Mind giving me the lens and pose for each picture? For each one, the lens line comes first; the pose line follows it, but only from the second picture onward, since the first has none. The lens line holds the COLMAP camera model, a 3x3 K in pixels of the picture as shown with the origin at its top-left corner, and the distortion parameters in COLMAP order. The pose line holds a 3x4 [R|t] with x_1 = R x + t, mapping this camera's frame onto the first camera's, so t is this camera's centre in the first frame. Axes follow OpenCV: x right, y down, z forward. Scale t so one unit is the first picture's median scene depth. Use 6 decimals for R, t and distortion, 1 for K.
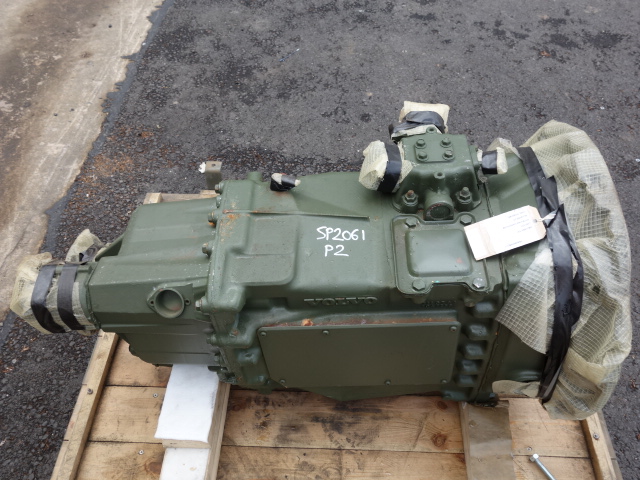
lens RADIAL K [[566.0, 0, 320.0], [0, 566.0, 240.0], [0, 0, 1]] dist [-0.001684, -0.004717]
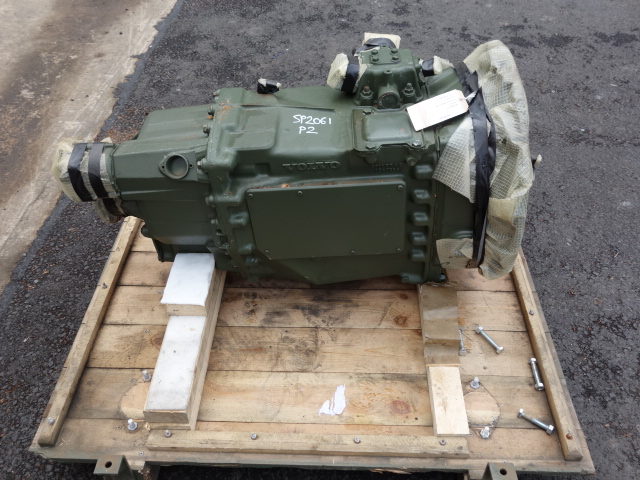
lens RADIAL K [[566.0, 0, 320.0], [0, 566.0, 240.0], [0, 0, 1]] dist [-0.001684, -0.004717]
pose [[0.999970, -0.003857, 0.006647, 0.035505], [0.004425, 0.996130, -0.087784, 0.292248], [-0.006283, 0.087811, 0.996117, -0.192644]]
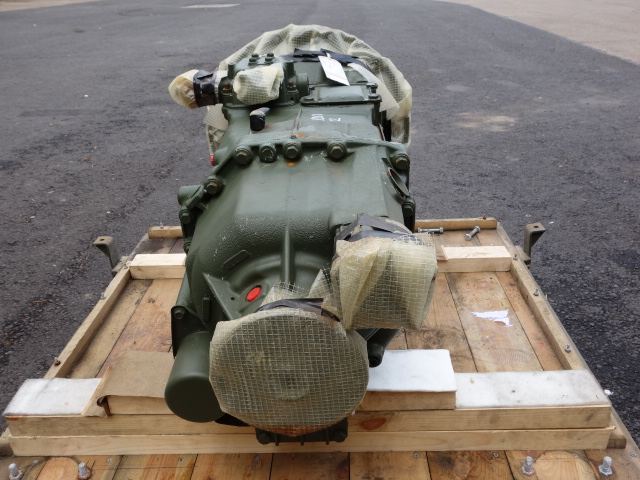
lens RADIAL K [[566.0, 0, 320.0], [0, 566.0, 240.0], [0, 0, 1]] dist [-0.001684, -0.004717]
pose [[-0.011157, -0.423416, 0.905867, -0.850143], [0.781547, 0.561409, 0.272037, -0.138698], [-0.623746, 0.711013, 0.324656, 0.634255]]
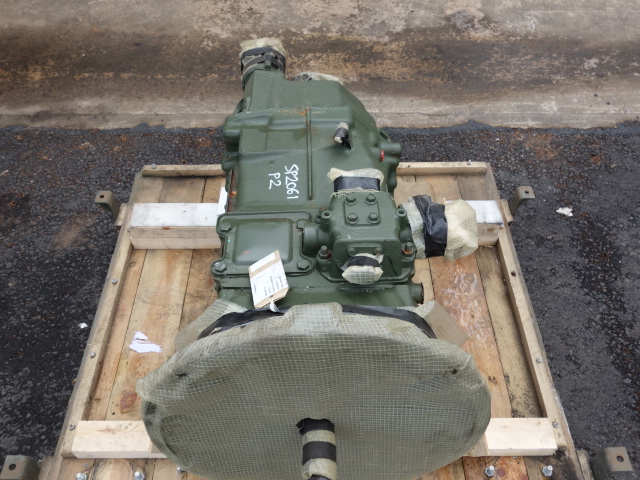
lens RADIAL K [[566.0, 0, 320.0], [0, 566.0, 240.0], [0, 0, 1]] dist [-0.001684, -0.004717]
pose [[0.045971, 0.769947, -0.636449, 0.658351], [-0.746180, 0.450064, 0.490569, -0.429533], [0.664155, 0.452354, 0.595209, 0.337795]]
